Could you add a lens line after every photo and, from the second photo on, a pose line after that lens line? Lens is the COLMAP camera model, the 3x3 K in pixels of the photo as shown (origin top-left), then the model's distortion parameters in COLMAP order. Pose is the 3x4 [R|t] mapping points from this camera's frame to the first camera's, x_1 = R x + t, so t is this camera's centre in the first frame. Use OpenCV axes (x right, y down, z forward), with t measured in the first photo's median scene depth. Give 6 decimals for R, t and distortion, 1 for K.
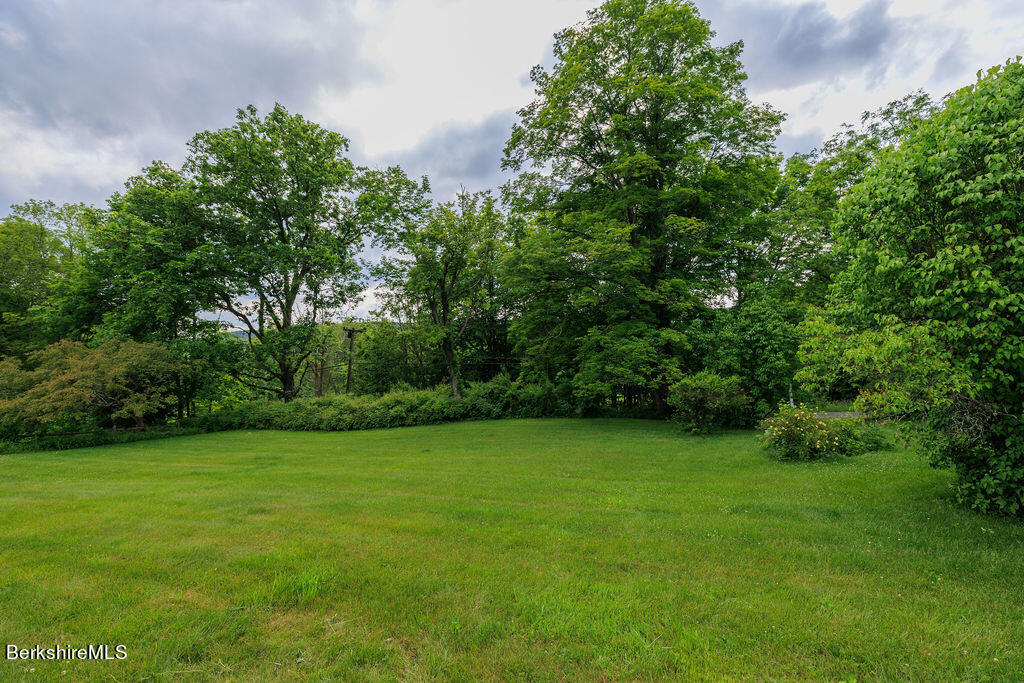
lens RADIAL K [[424.4, 0, 512.0], [0, 424.4, 341.5], [0, 0, 1]] dist [-0.000051, 0.000019]
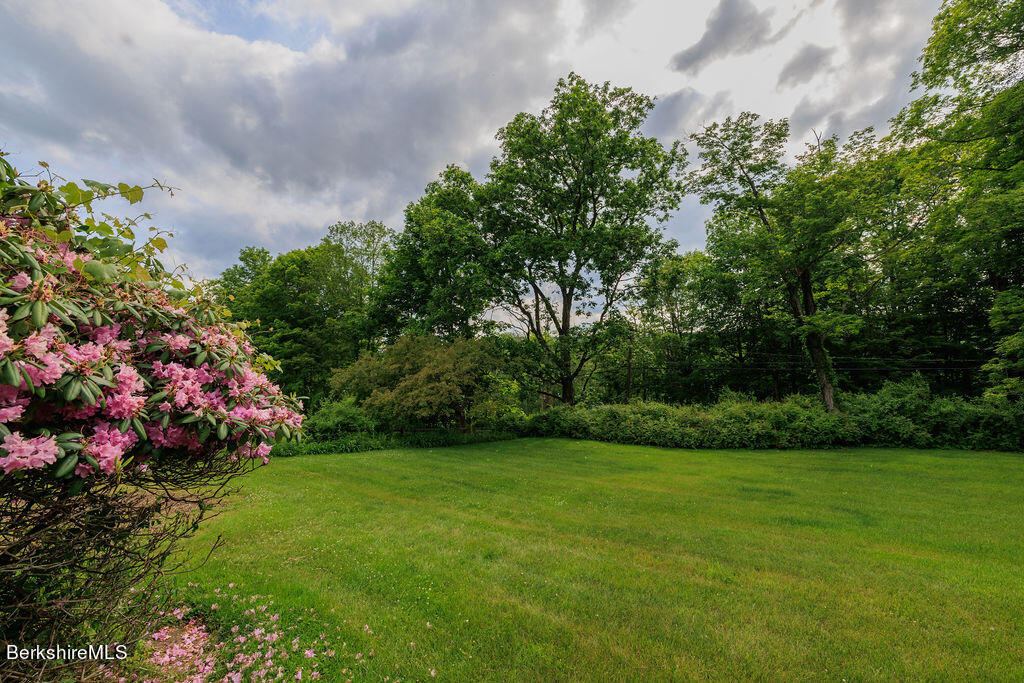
lens RADIAL K [[426.9, 0, 517.1], [0, 426.9, 336.7], [0, 0, 1]] dist [0.000922, 0.000403]
pose [[0.939562, -0.011407, -0.342189, -0.391712], [-0.003280, 0.999099, -0.042311, 0.034897], [0.342363, 0.040876, 0.938678, 0.127873]]
